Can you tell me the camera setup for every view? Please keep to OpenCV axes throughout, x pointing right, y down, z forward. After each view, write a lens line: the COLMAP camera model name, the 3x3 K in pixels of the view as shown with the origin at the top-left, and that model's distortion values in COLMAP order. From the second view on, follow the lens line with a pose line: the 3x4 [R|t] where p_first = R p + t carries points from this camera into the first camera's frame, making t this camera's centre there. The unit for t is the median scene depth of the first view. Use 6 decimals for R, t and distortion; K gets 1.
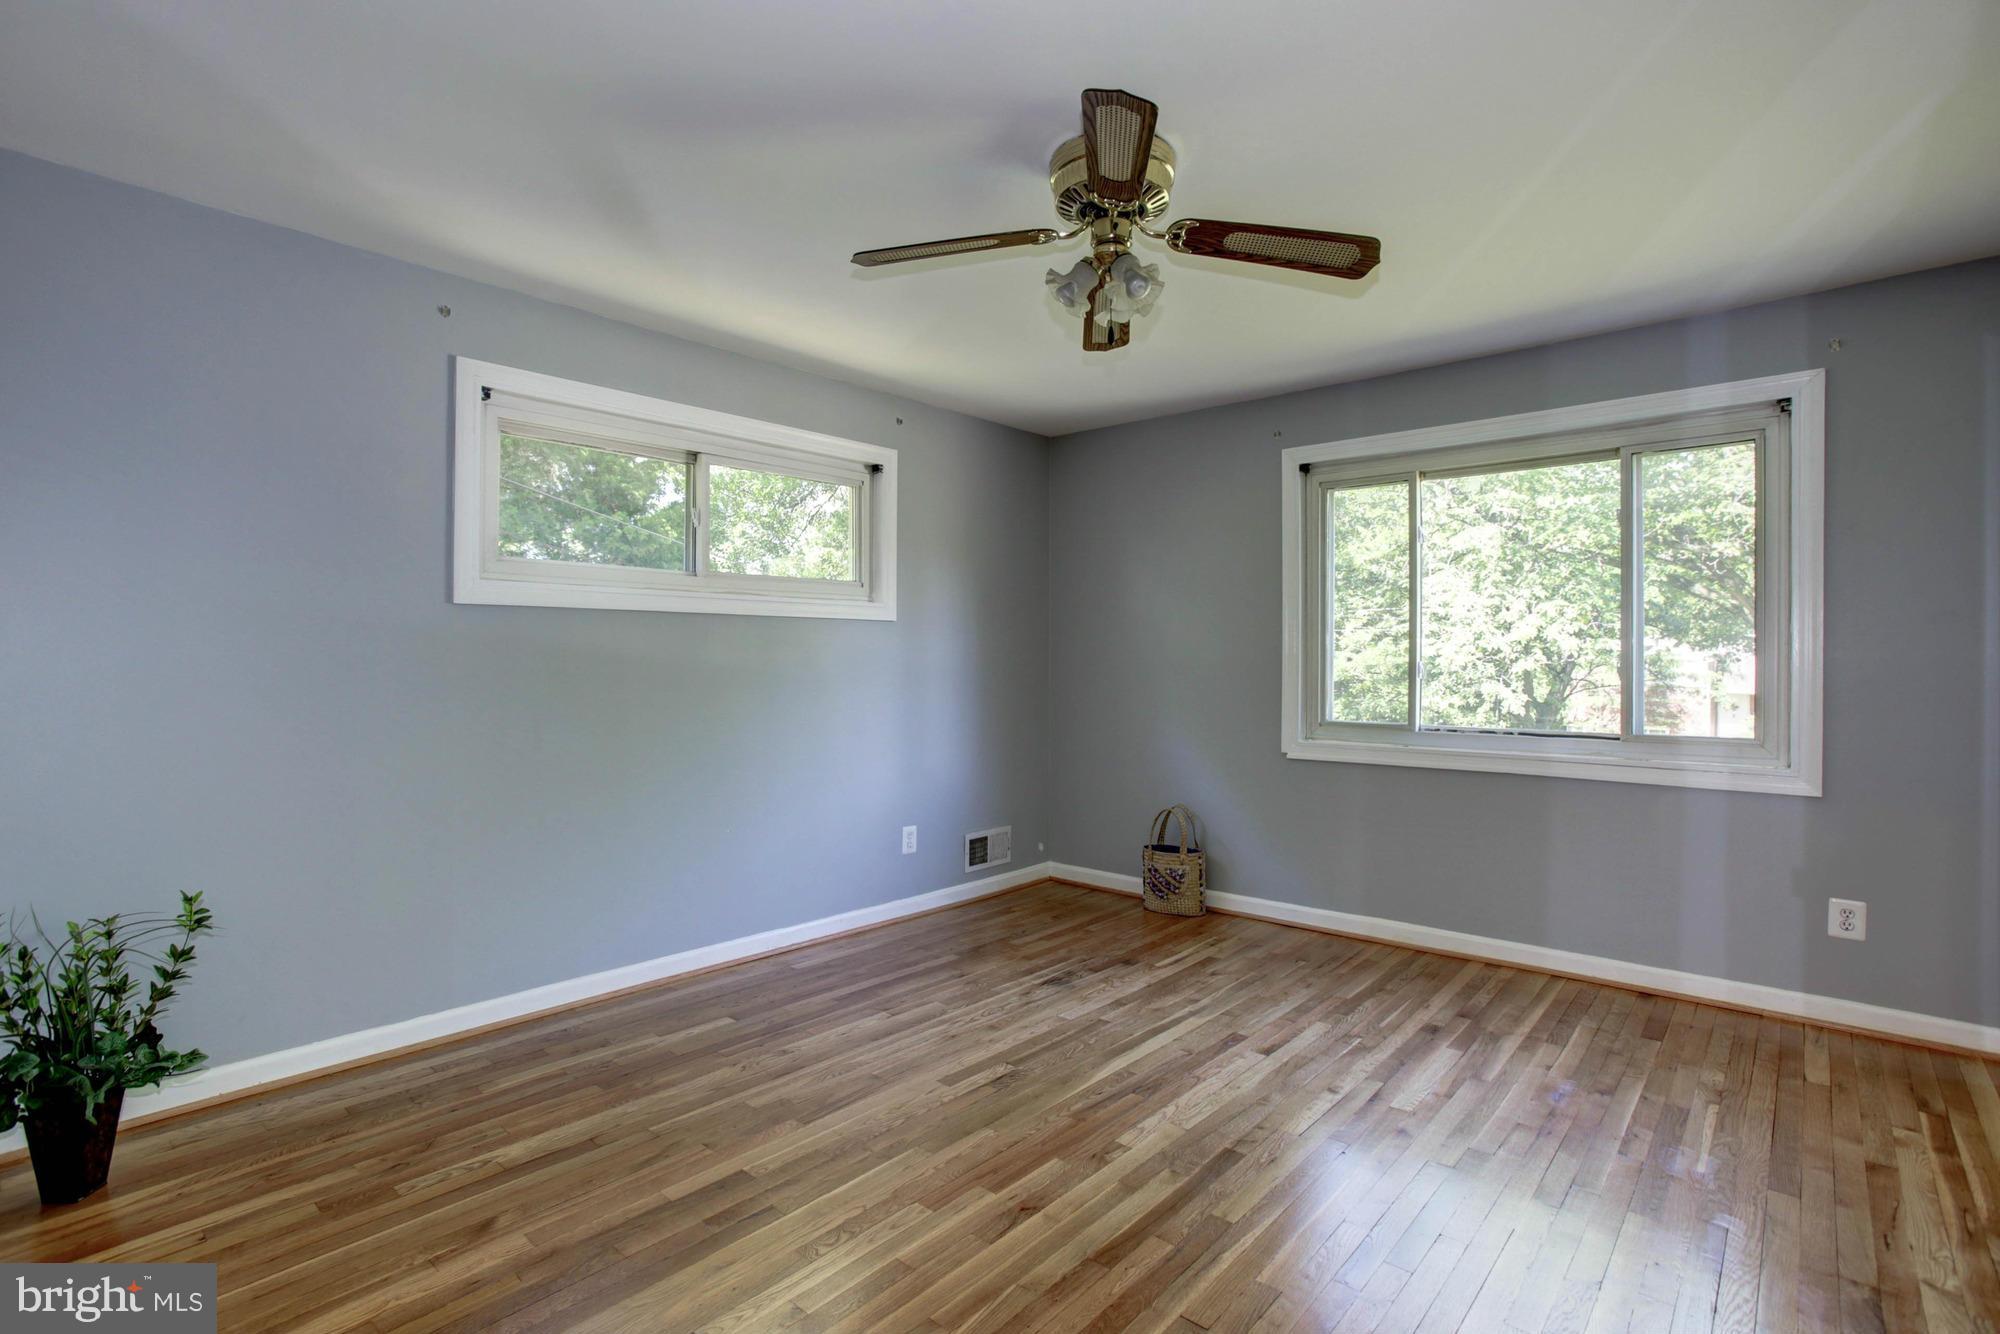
lens RADIAL K [[1396.3, 0, 1002.2], [0, 1396.3, 667.3], [0, 0, 1]] dist [-0.061421, 0.087735]
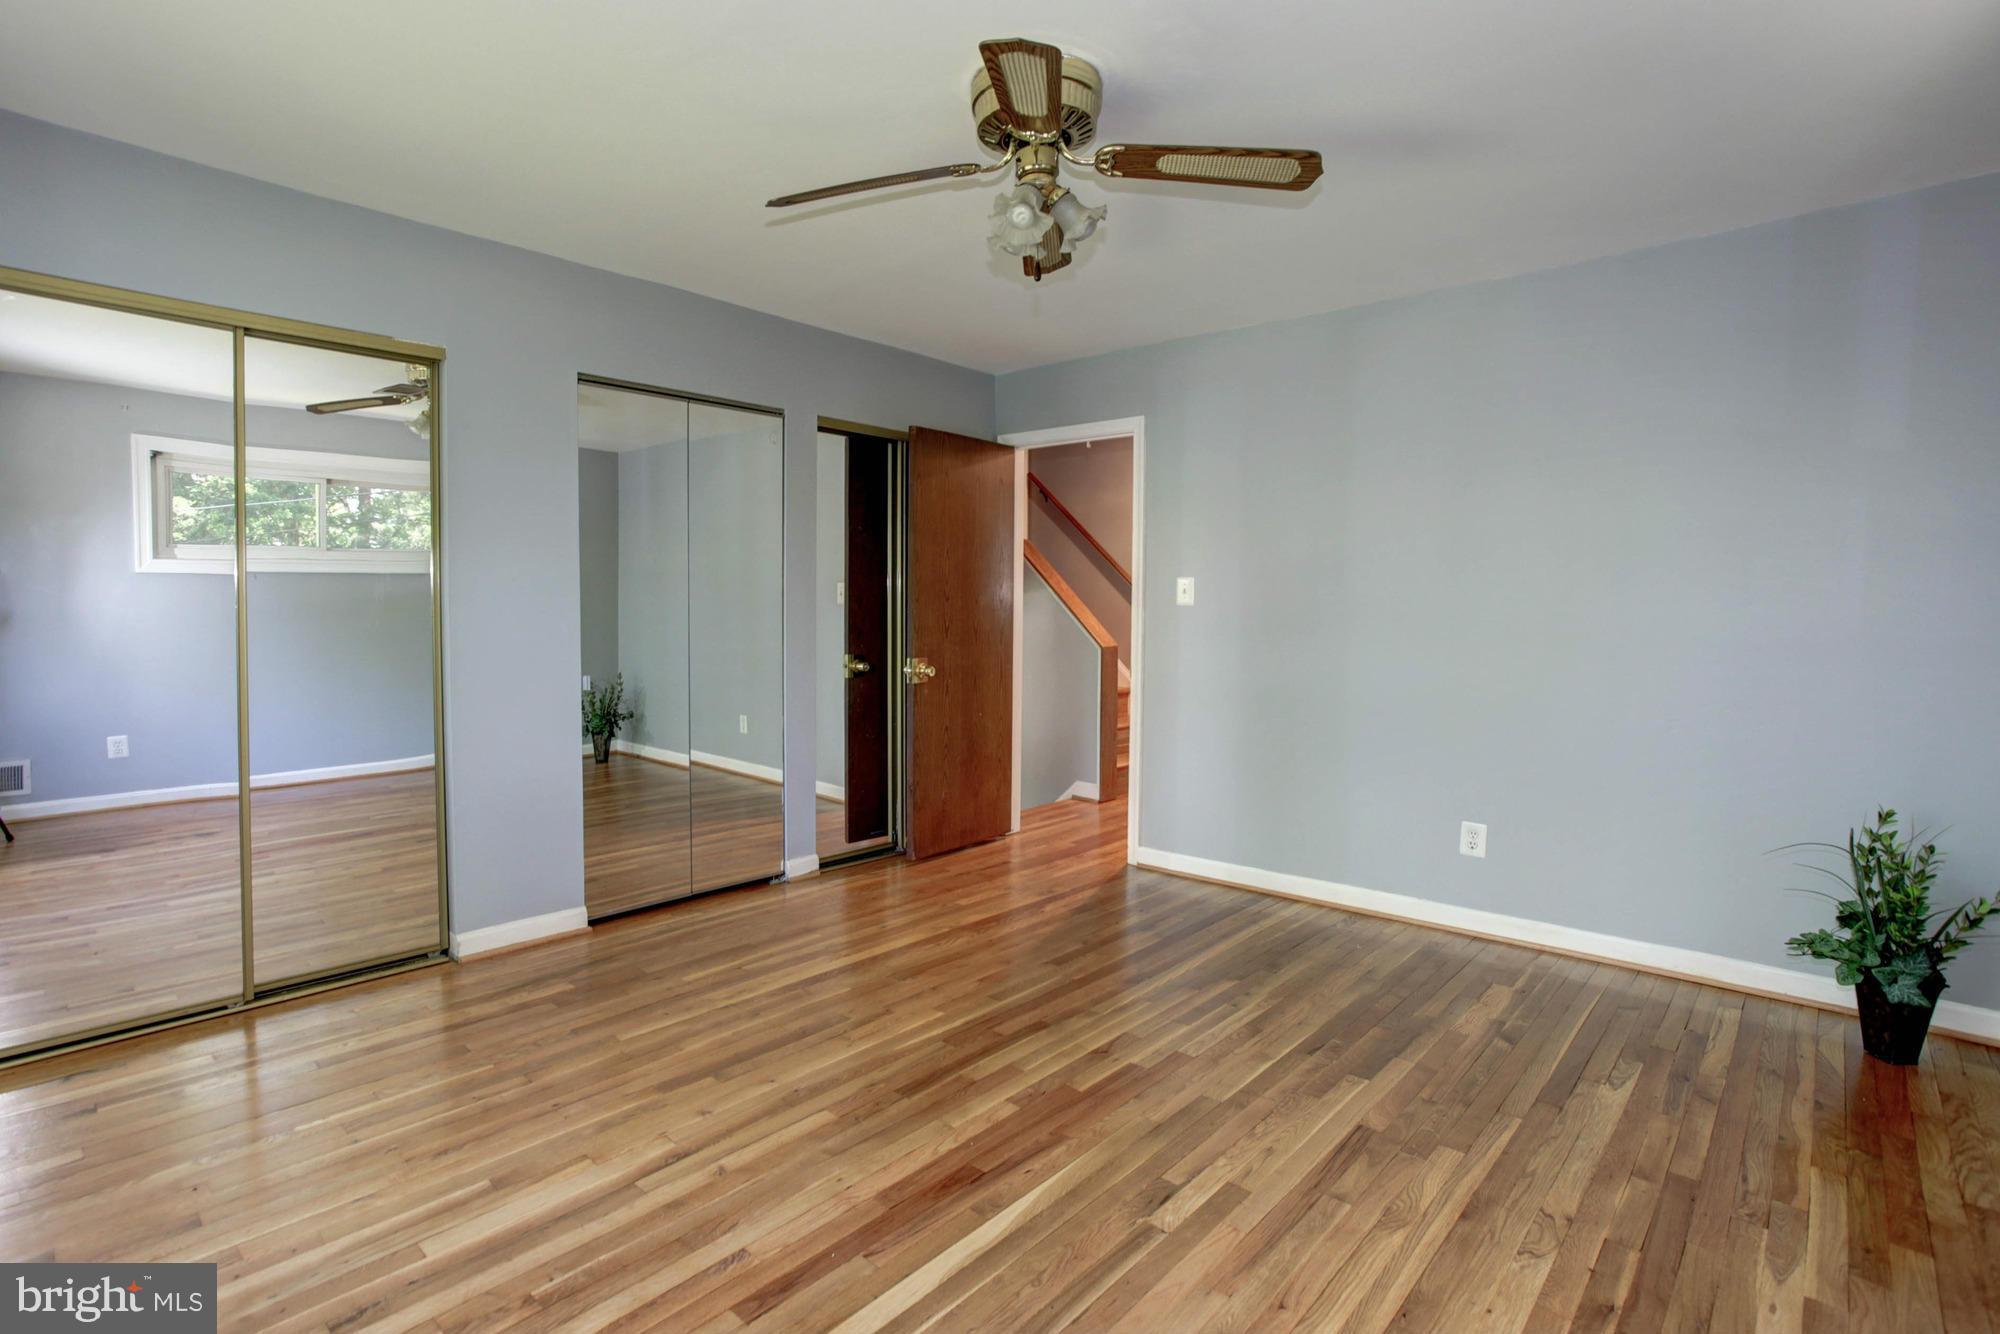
lens RADIAL K [[1396.3, 0, 1002.2], [0, 1396.3, 667.3], [0, 0, 1]] dist [-0.061421, 0.087735]
pose [[-0.999941, -0.010752, -0.001655, 0.098443], [-0.010822, 0.998672, 0.050373, -0.011785], [0.001111, 0.050388, -0.998729, 1.943664]]
